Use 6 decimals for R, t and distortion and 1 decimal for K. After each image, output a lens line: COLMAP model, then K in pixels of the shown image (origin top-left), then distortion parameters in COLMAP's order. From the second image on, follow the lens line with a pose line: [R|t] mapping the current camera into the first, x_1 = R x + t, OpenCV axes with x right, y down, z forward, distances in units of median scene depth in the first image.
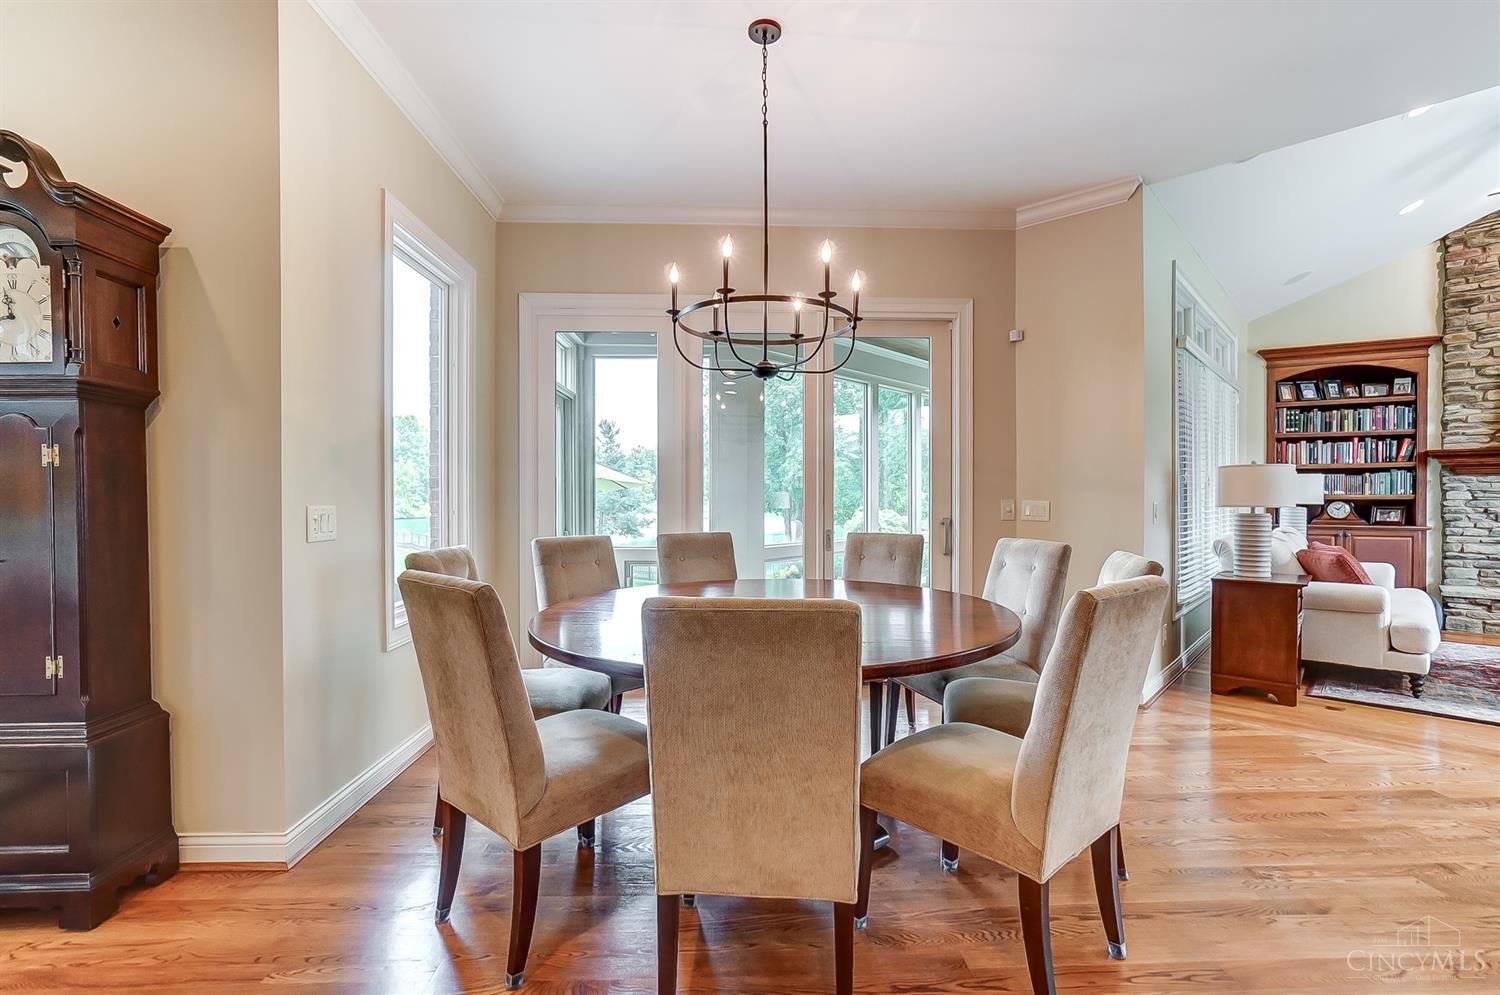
lens RADIAL K [[670.3, 0, 738.4], [0, 670.3, 499.6], [0, 0, 1]] dist [-0.024436, 0.008961]
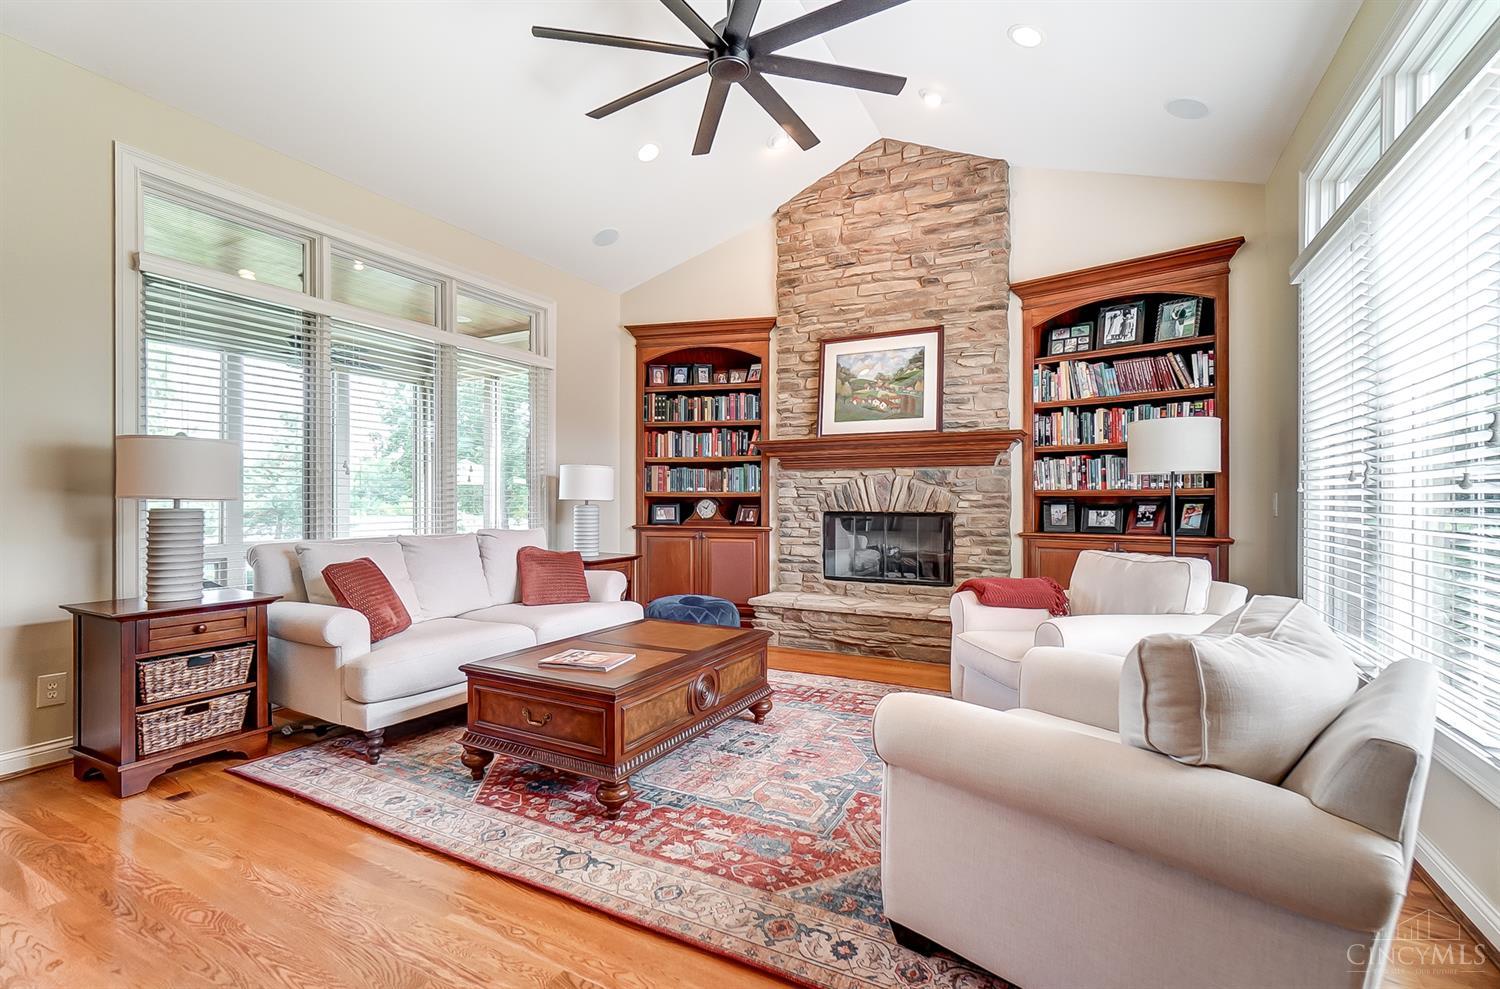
lens RADIAL K [[670.3, 0, 762.8], [0, 670.3, 493.6], [0, 0, 1]] dist [-0.024436, 0.008961]
pose [[0.964588, 0.006792, 0.263674, 0.761784], [-0.002797, 0.999876, -0.015523, 0.009185], [-0.263747, 0.014235, 0.964487, 0.108493]]
